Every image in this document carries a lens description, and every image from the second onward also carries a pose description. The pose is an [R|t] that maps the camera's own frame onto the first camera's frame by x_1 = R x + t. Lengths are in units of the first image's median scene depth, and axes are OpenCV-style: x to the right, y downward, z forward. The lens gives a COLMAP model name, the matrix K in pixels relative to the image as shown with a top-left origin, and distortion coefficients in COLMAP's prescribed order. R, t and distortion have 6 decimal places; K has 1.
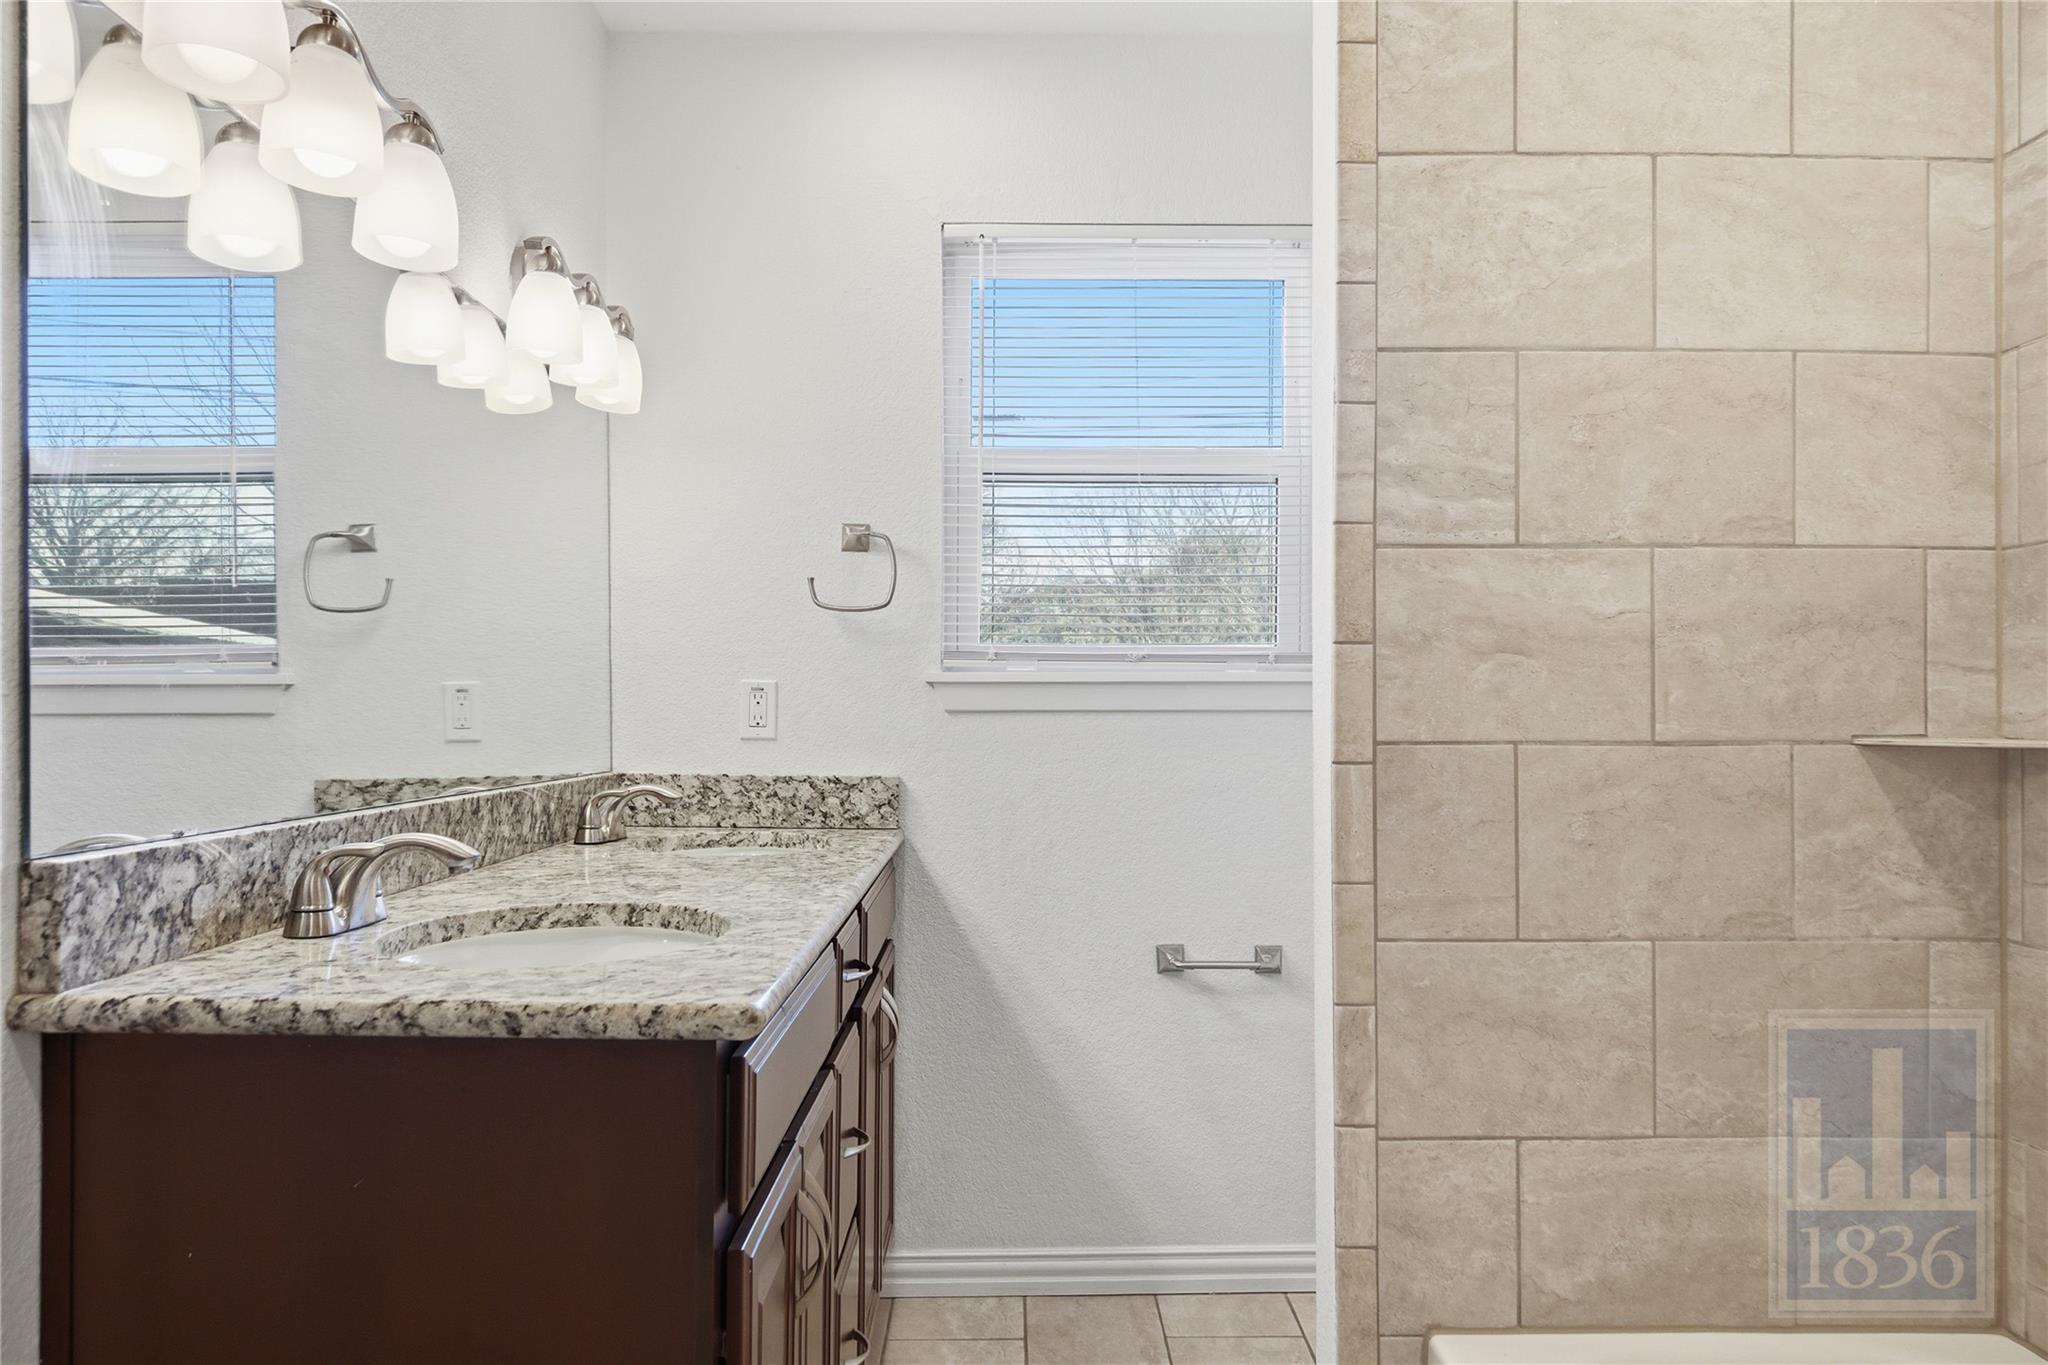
lens RADIAL K [[1326.4, 0, 1025.3], [0, 1326.4, 708.8], [0, 0, 1]] dist [0.004497, 0.000577]
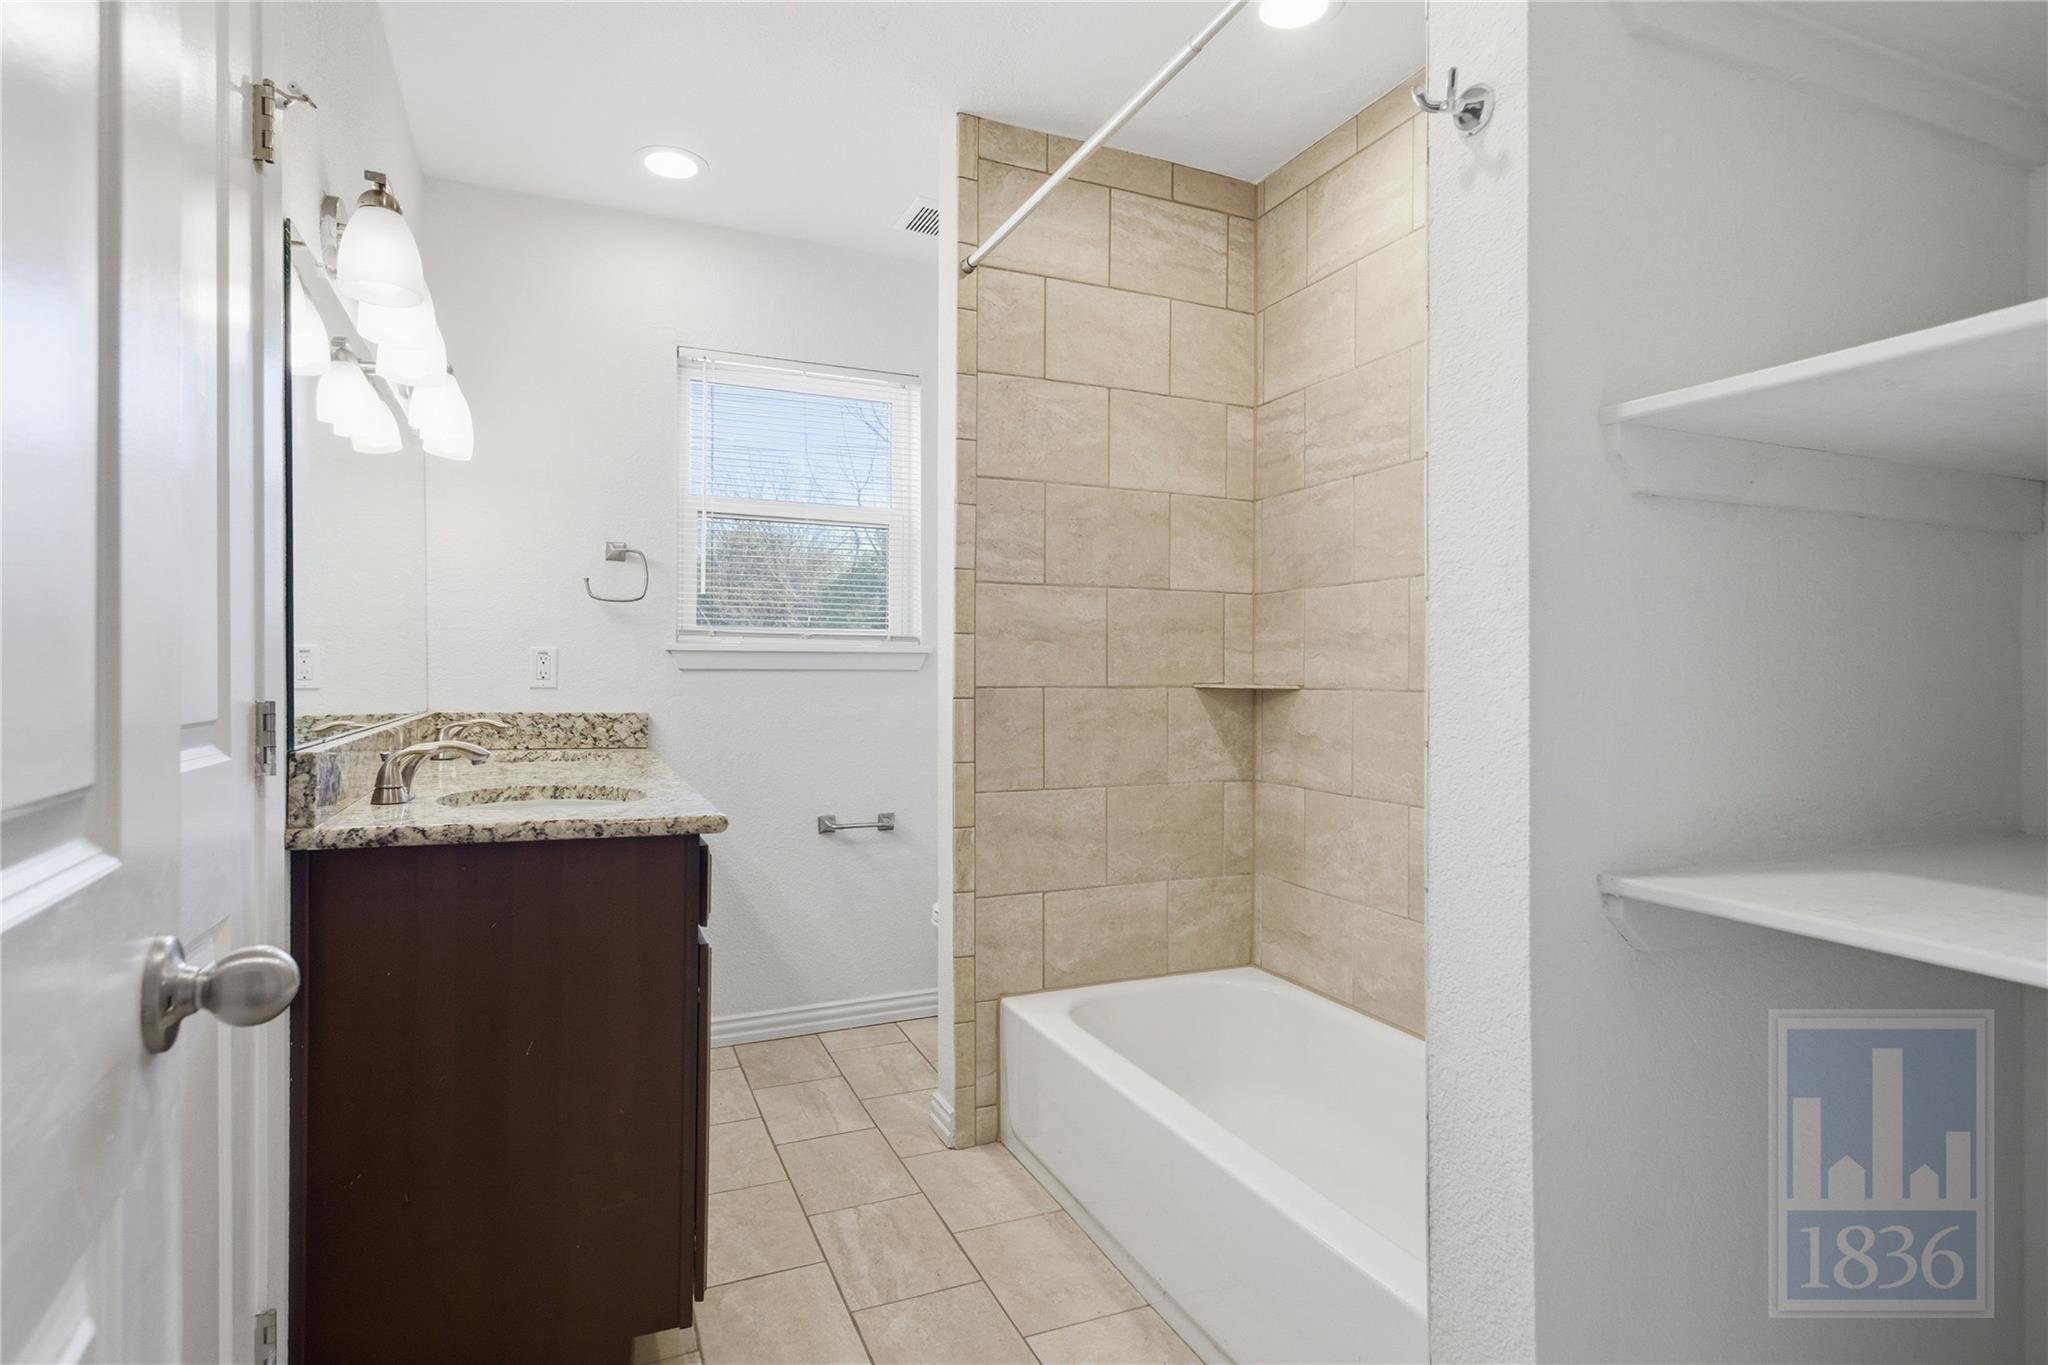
lens RADIAL K [[1054.1, 0, 1003.9], [0, 1054.1, 683.6], [0, 0, 1]] dist [0.027431, -0.015226]
pose [[0.925599, 0.000296, 0.378505, -0.262745], [-0.005016, 0.999921, 0.011484, 0.003276], [-0.378472, -0.012528, 0.925528, -0.393506]]
